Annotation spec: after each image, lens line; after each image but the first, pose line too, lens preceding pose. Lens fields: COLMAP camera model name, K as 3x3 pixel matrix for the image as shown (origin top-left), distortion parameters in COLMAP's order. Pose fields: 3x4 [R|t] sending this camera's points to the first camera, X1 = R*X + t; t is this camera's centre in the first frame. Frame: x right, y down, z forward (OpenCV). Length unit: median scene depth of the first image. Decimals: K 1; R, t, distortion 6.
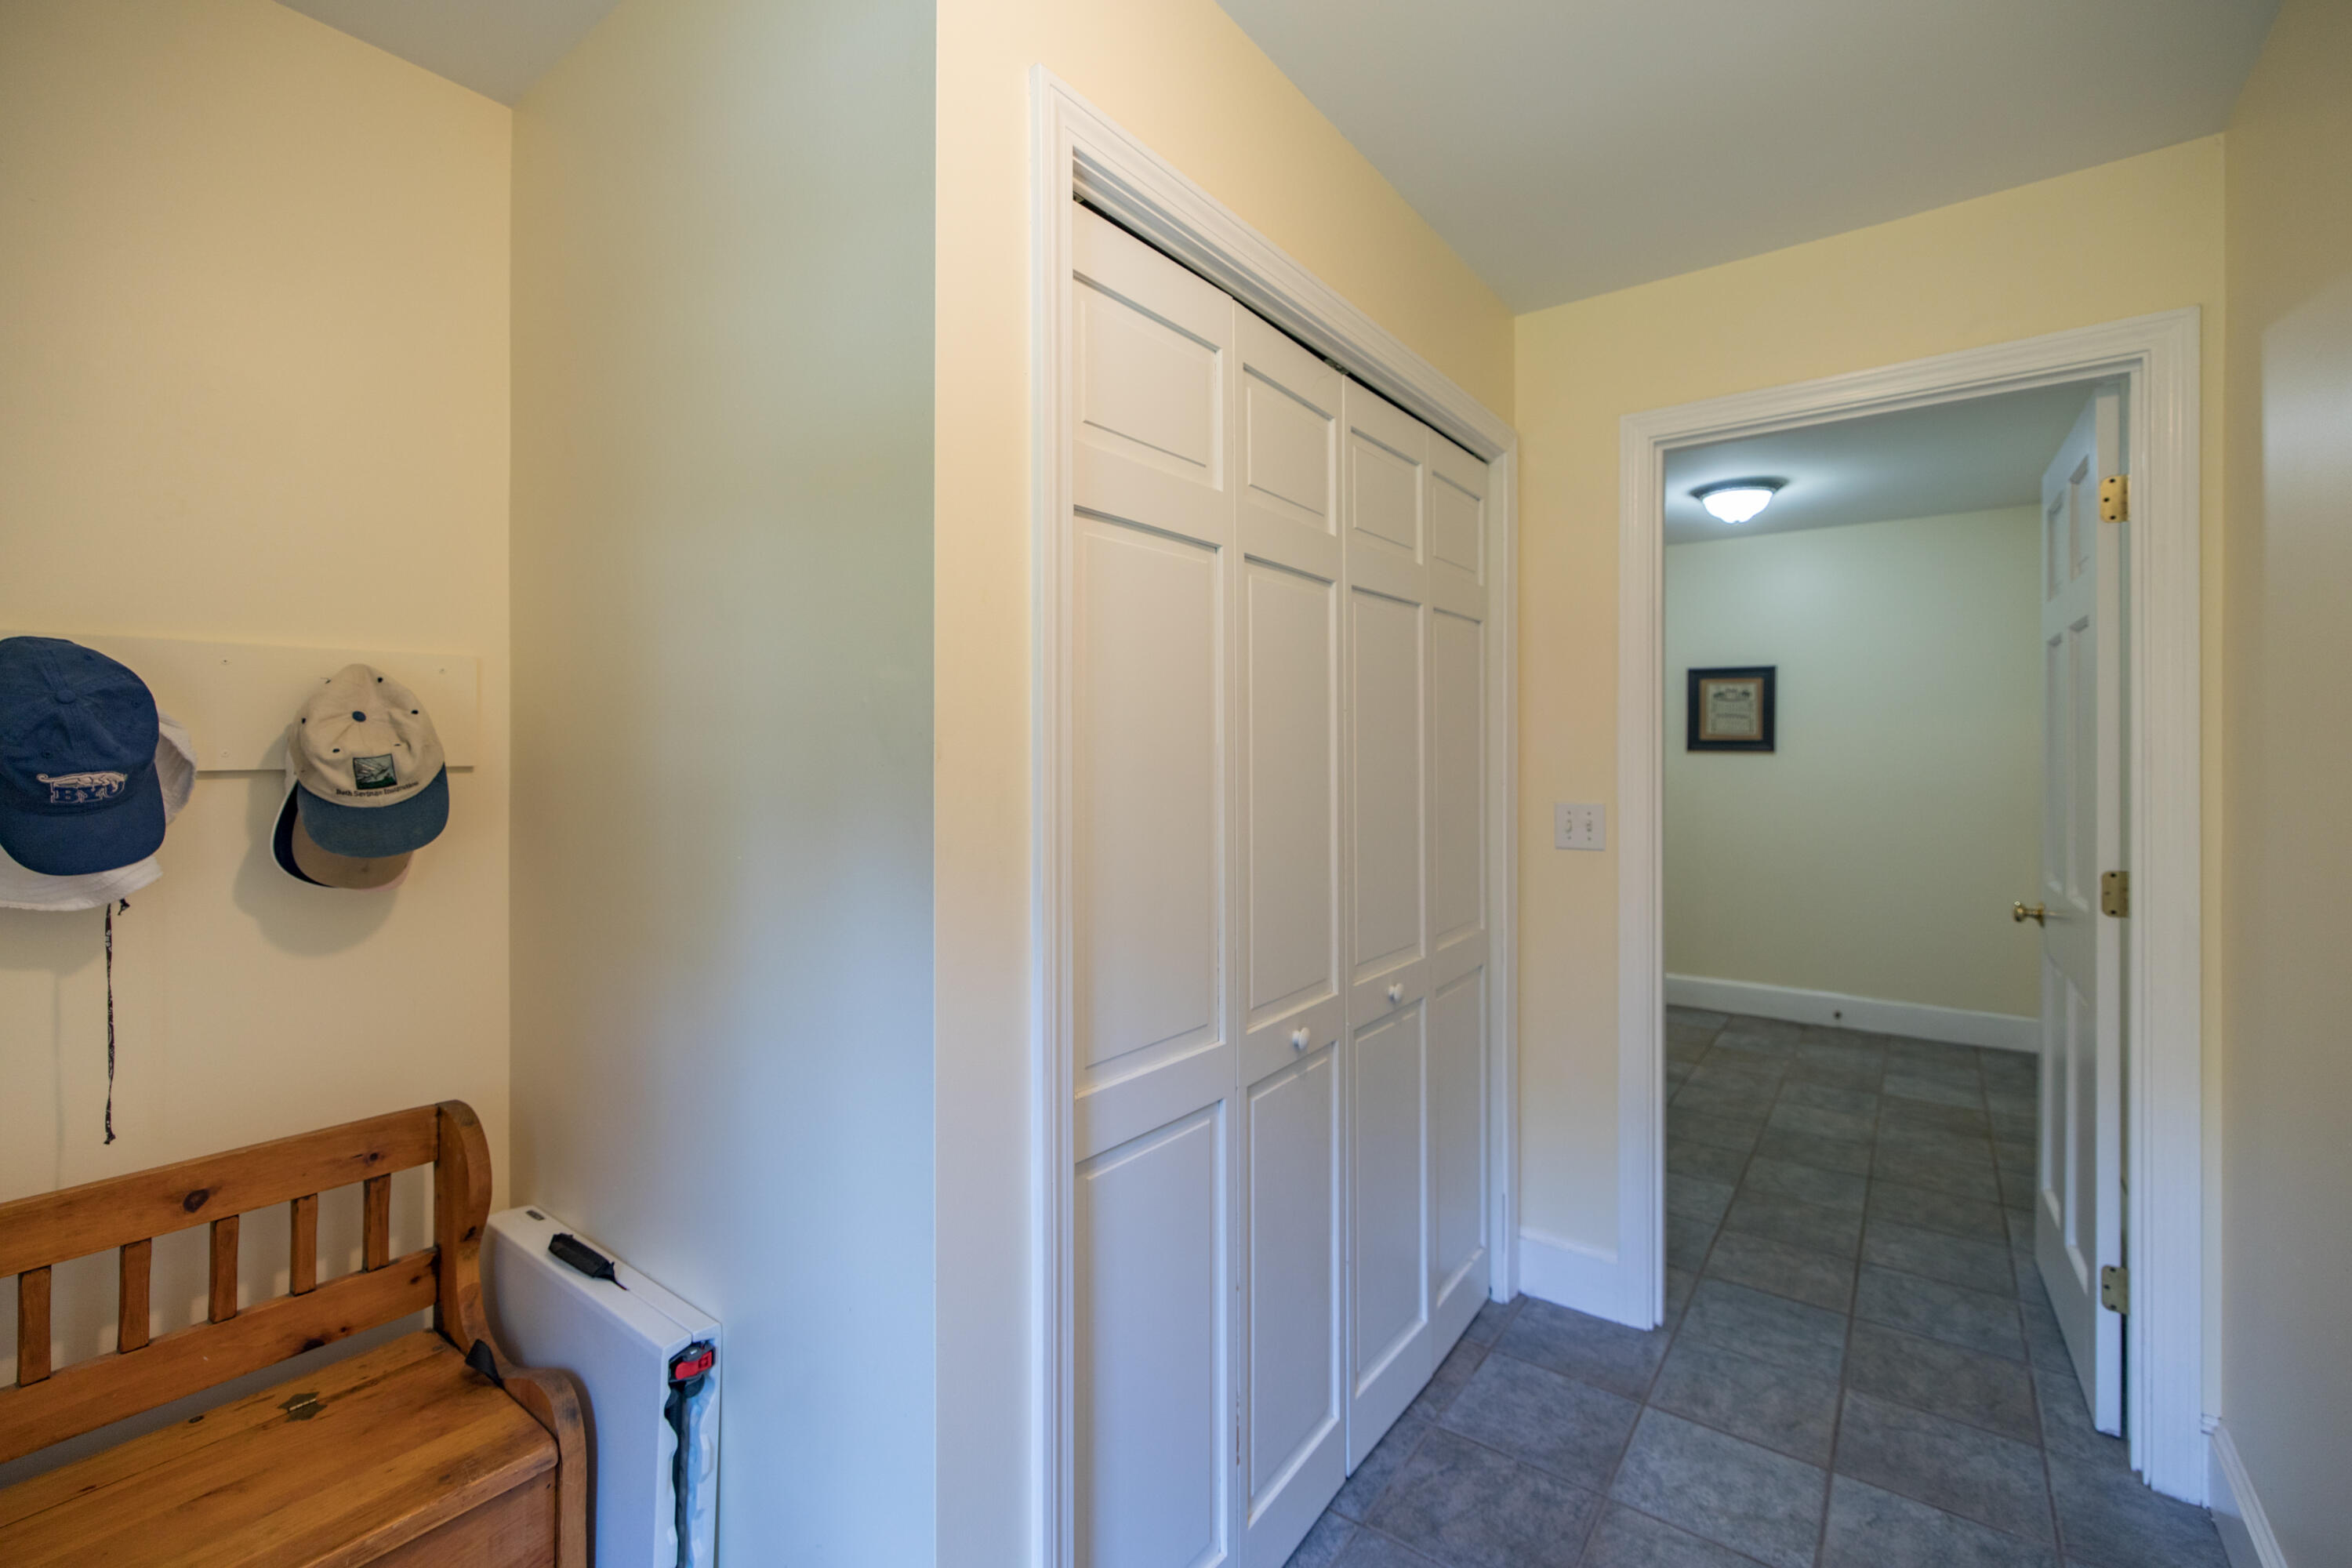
lens RADIAL K [[1014.2, 0, 1179.2], [0, 1014.2, 770.8], [0, 0, 1]] dist [0.001427, -0.001187]
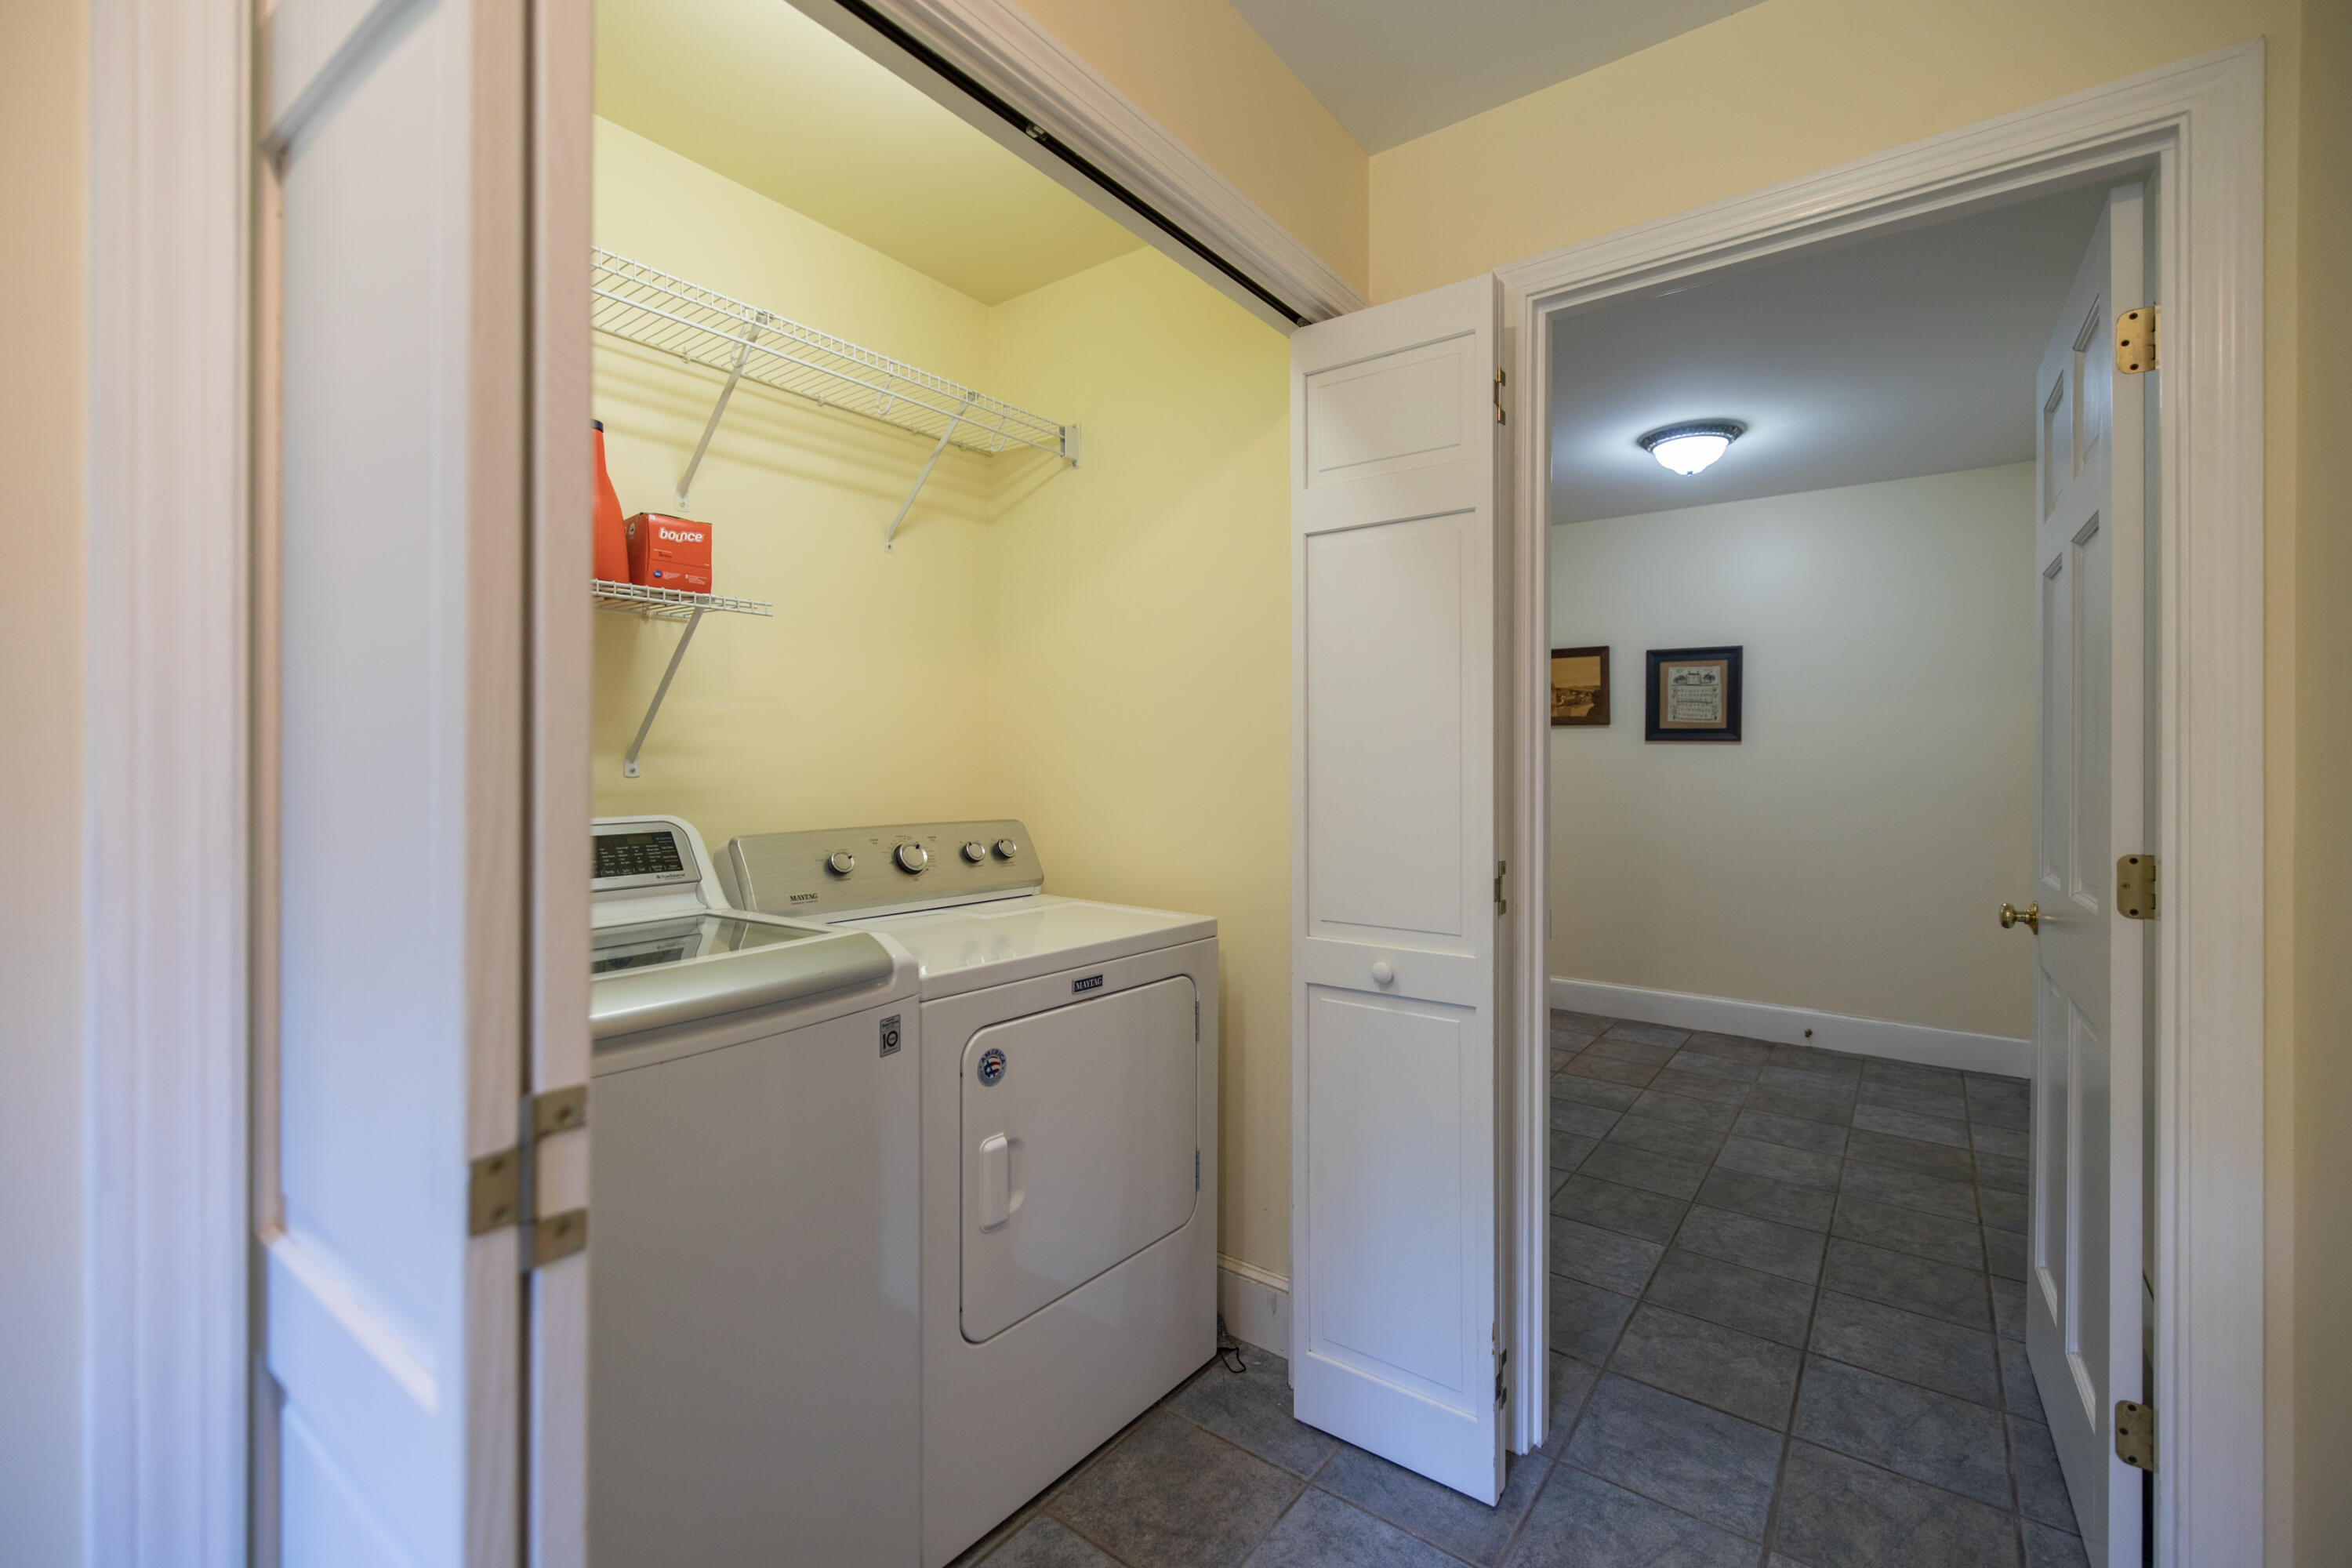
lens RADIAL K [[1014.2, 0, 1171.9], [0, 1014.2, 773.5], [0, 0, 1]] dist [0.001427, -0.001187]
pose [[0.999984, 0.005501, -0.001461, 0.190469], [-0.005506, 0.999978, -0.003773, 0.037918], [0.001441, 0.003781, 0.999992, 0.222747]]
